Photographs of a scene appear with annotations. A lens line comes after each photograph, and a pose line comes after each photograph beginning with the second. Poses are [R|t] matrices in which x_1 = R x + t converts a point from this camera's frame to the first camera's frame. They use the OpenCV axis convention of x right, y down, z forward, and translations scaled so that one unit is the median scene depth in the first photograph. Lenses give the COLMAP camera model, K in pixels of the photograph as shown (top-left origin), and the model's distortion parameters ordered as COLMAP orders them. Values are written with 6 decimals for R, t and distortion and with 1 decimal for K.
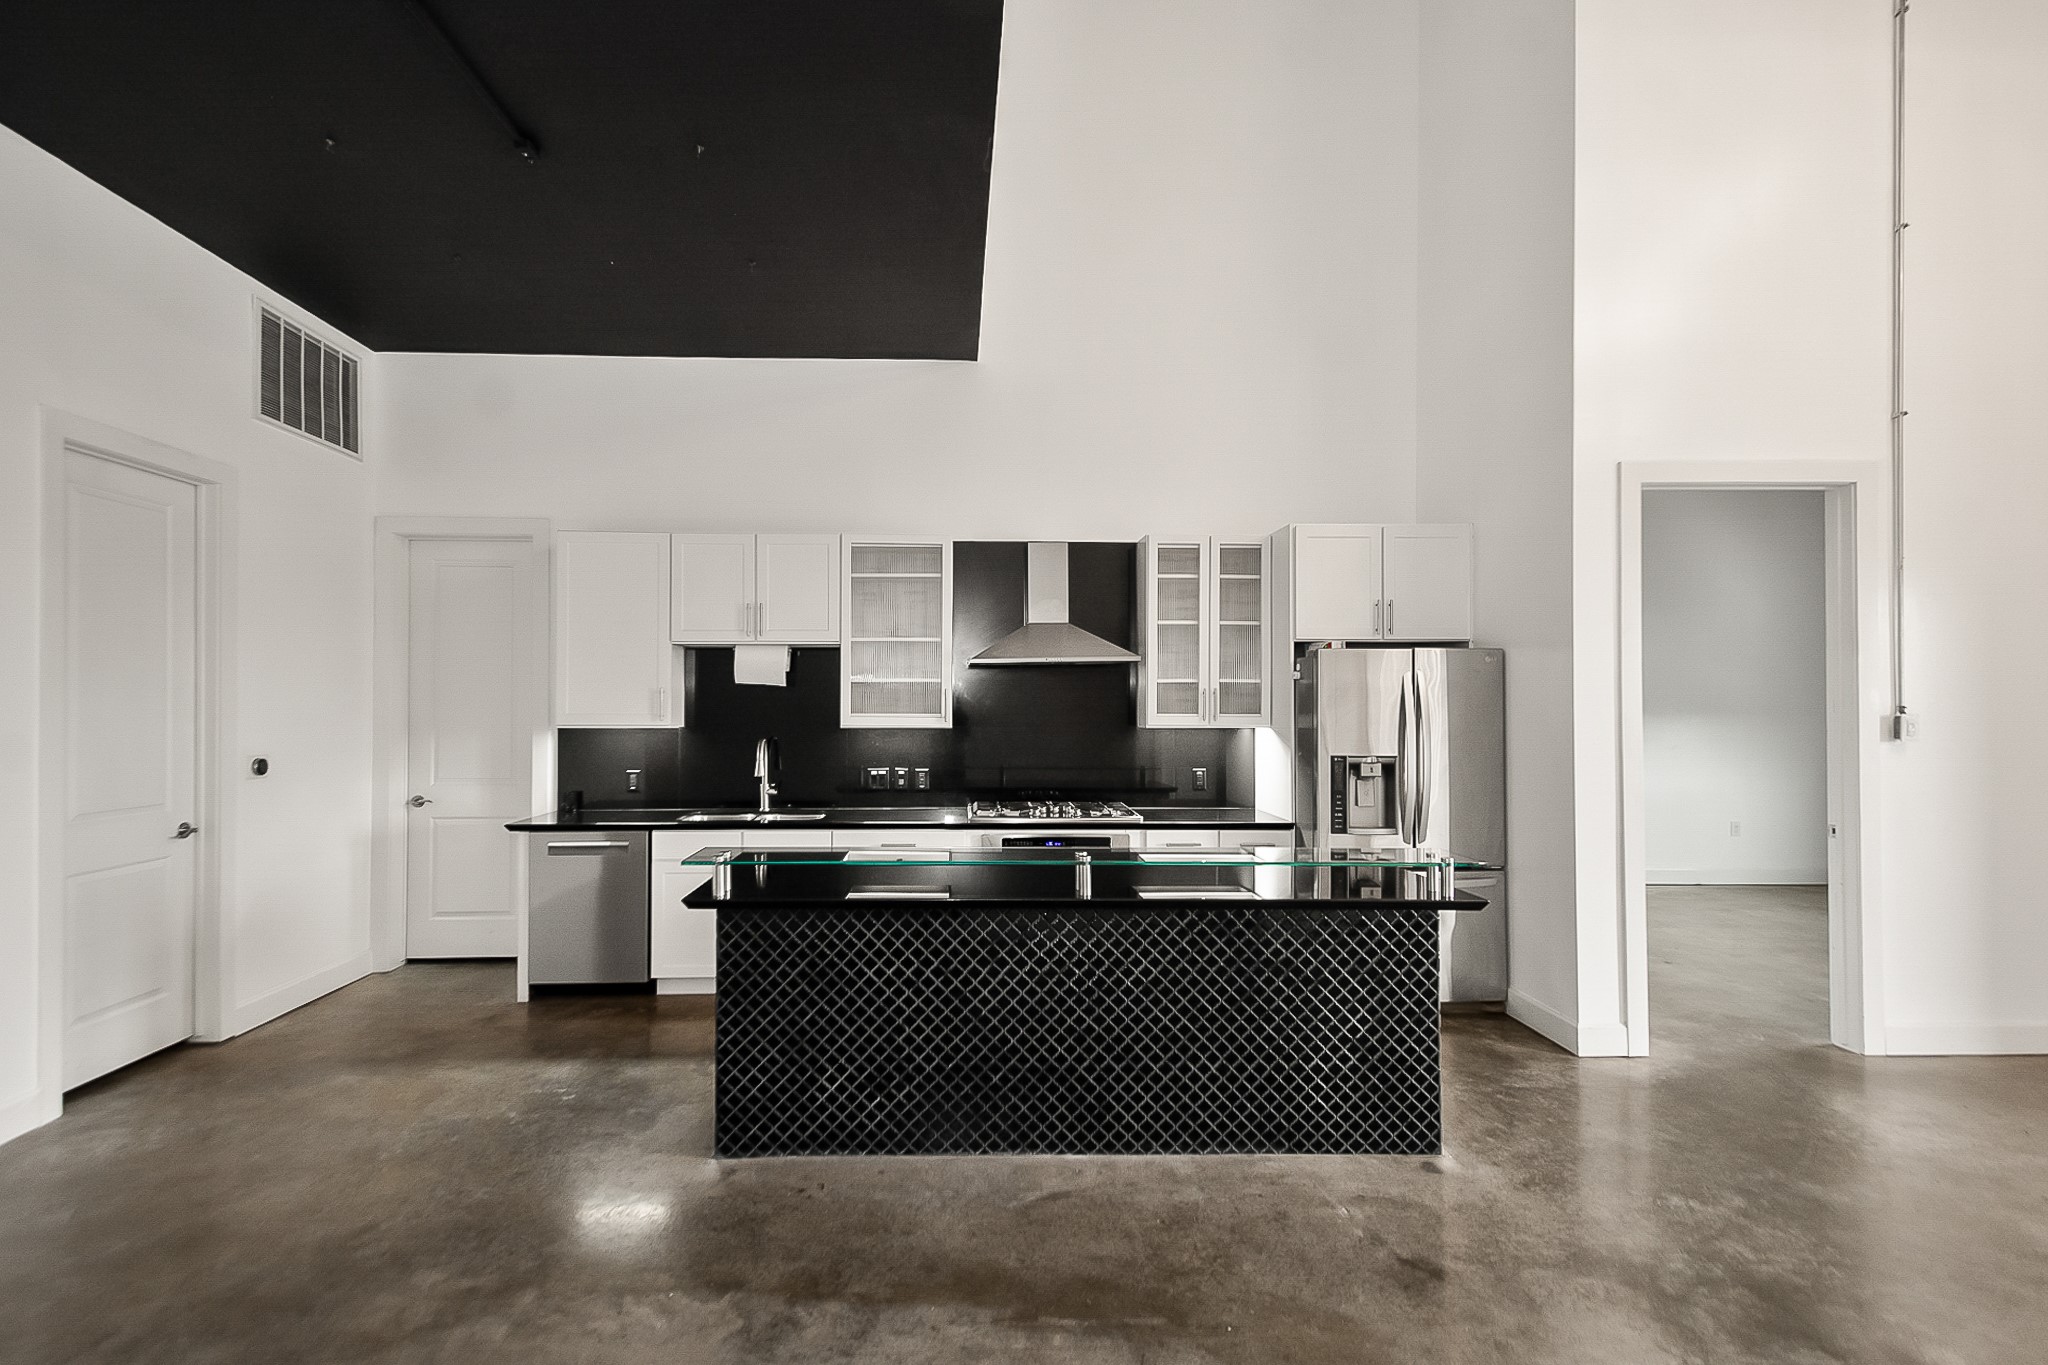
lens RADIAL K [[973.7, 0, 987.3], [0, 973.7, 679.7], [0, 0, 1]] dist [0.028630, -0.000407]
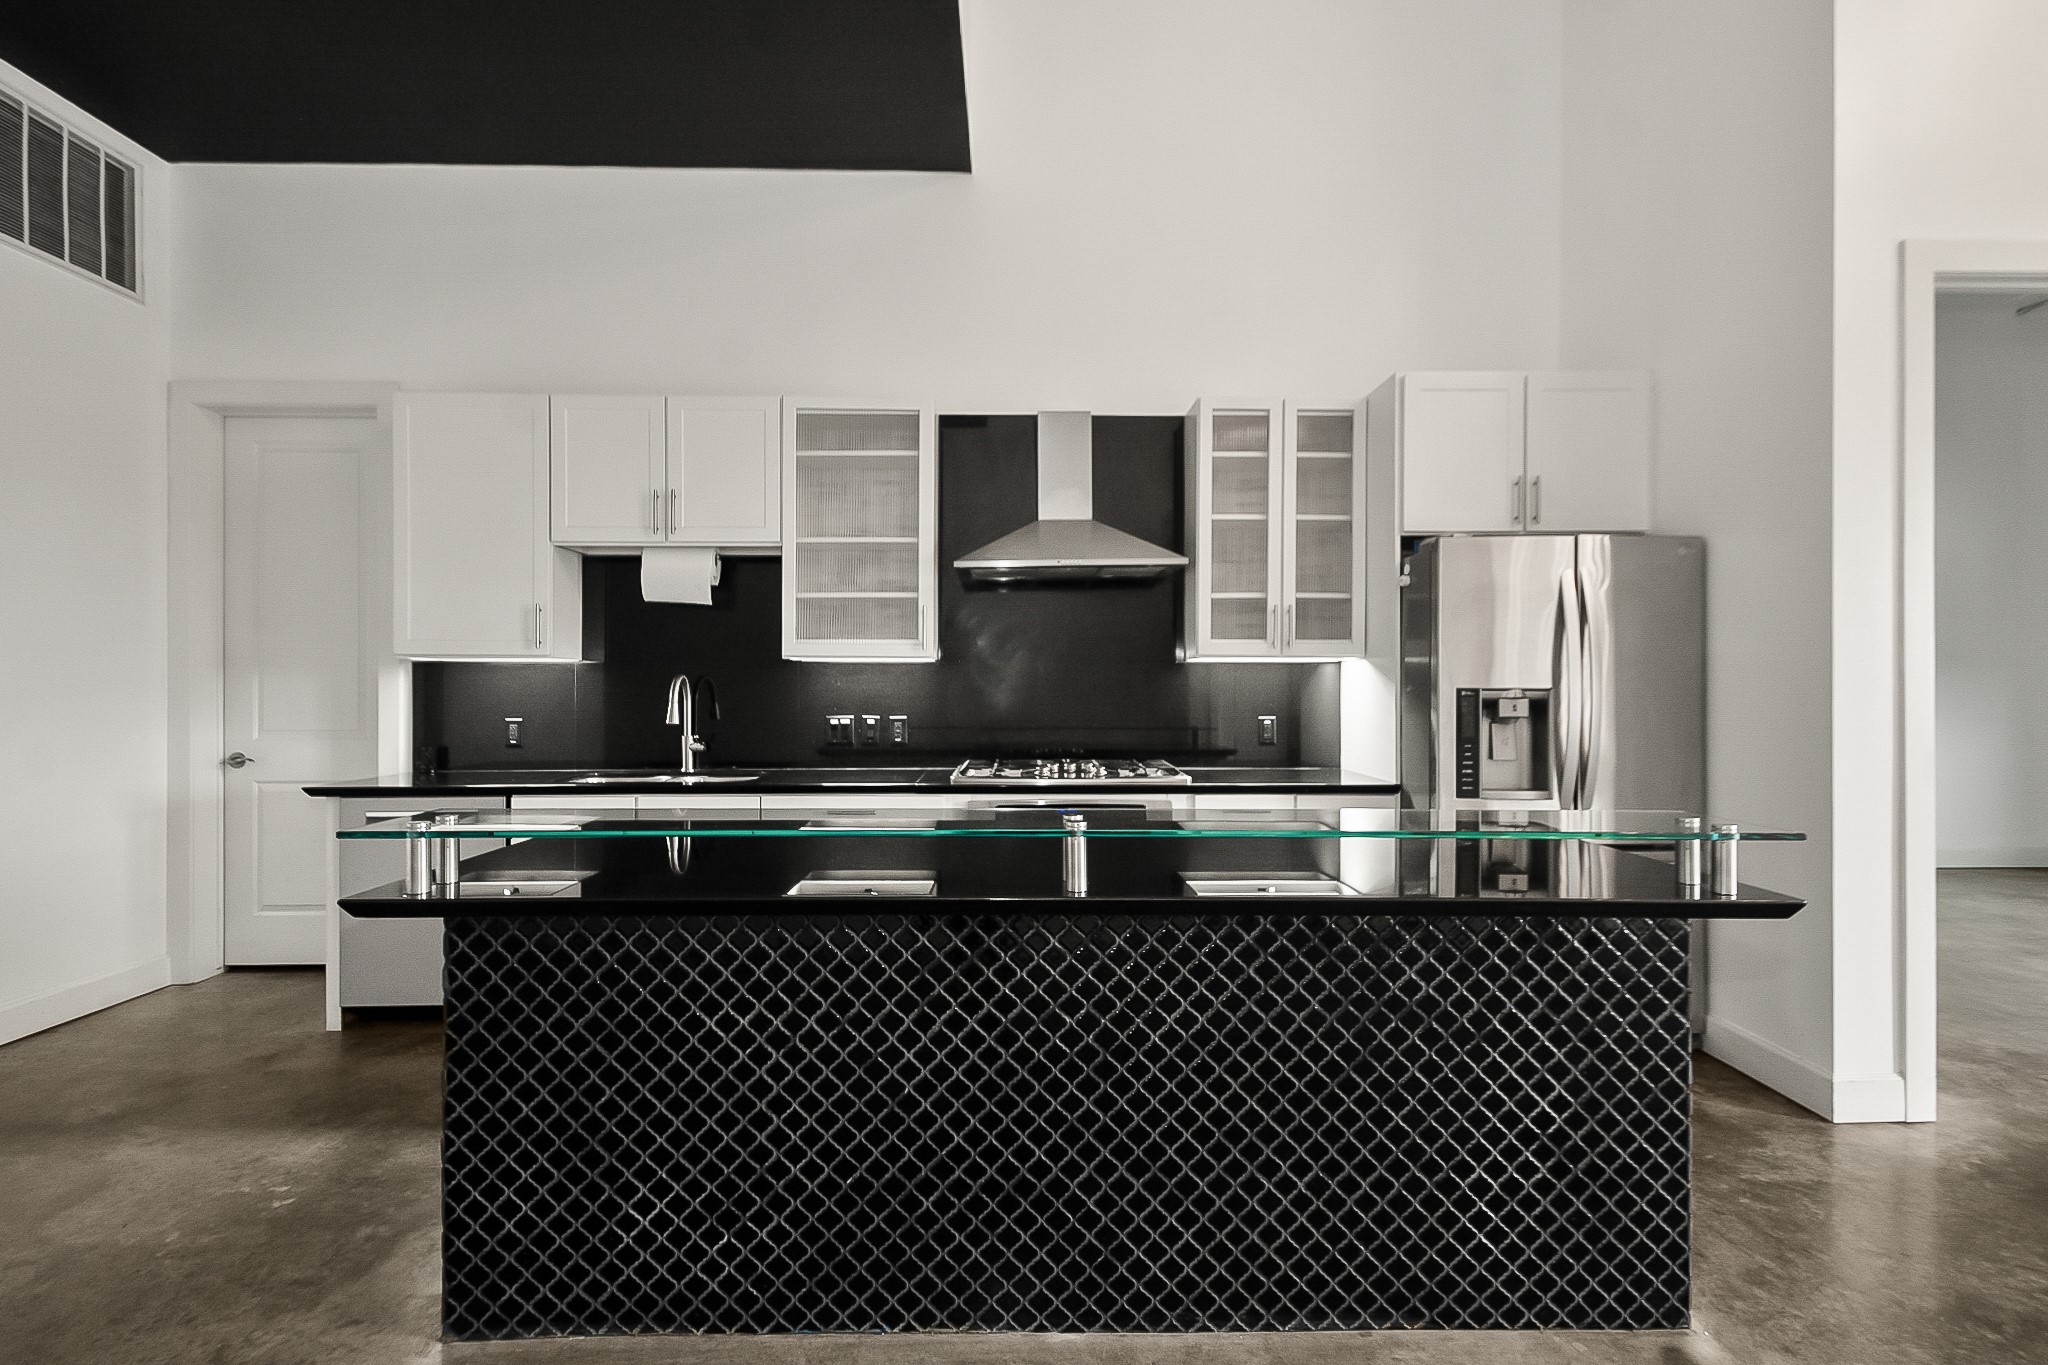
lens RADIAL K [[971.9, 0, 1032.6], [0, 971.9, 681.8], [0, 0, 1]] dist [0.045031, -0.027836]
pose [[0.999910, -0.002233, -0.013224, 0.078212], [0.002478, 0.999825, 0.018550, 0.084957], [0.013181, -0.018582, 0.999740, 0.414227]]
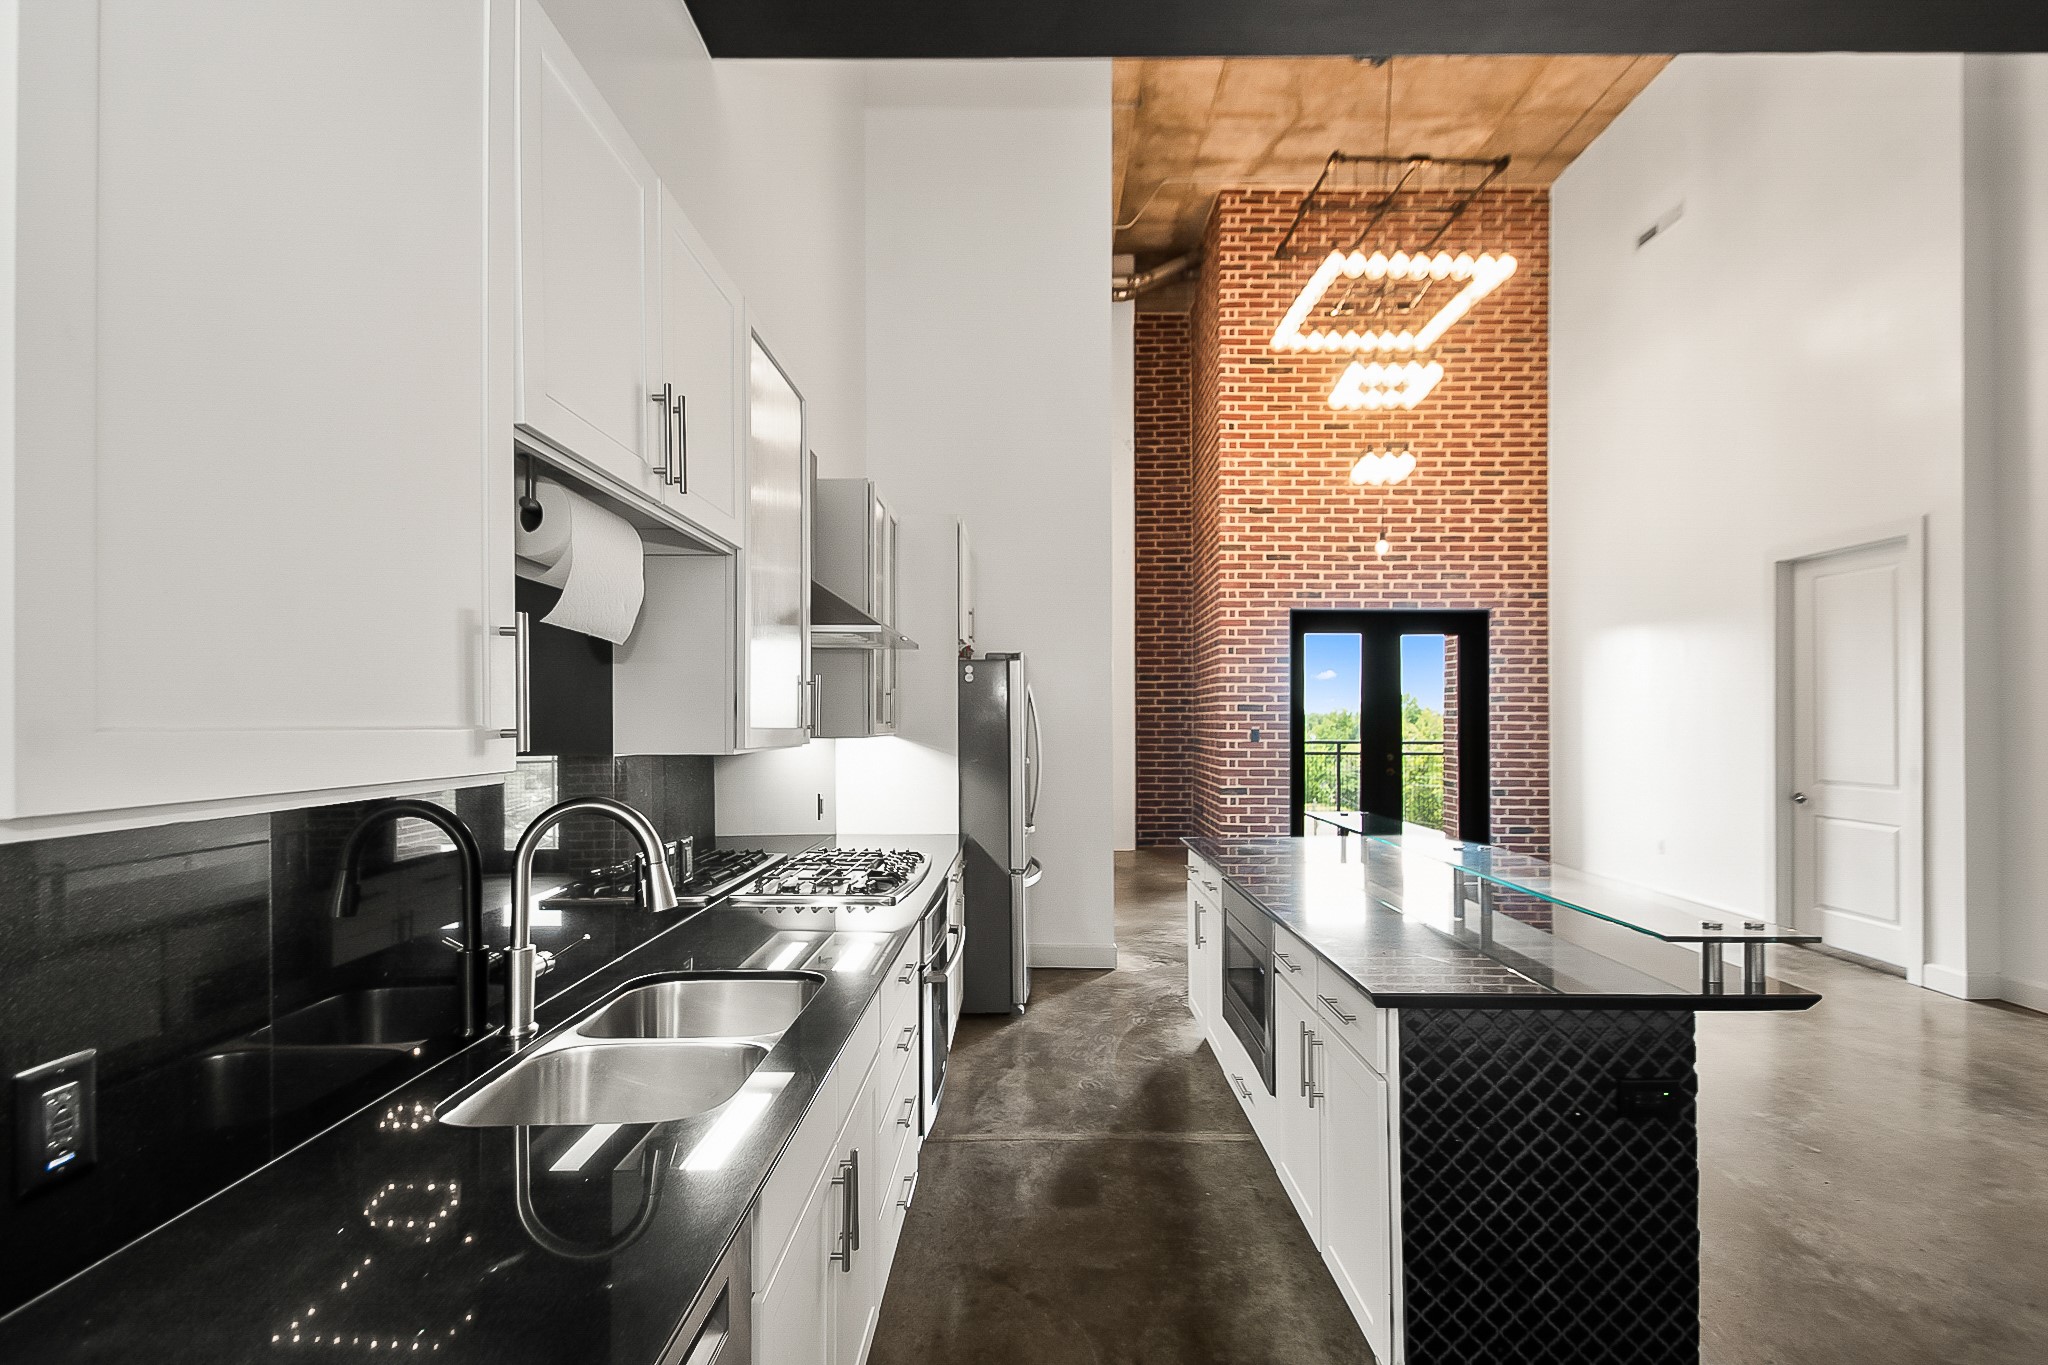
lens RADIAL K [[919.2, 0, 1027.7], [0, 919.2, 710.2], [0, 0, 1]] dist [0.032080, -0.014861]
pose [[0.047241, 0.005970, 0.998866, -0.861174], [-0.017436, 0.999835, -0.005151, 0.045544], [-0.998731, -0.017173, 0.047338, 1.364552]]
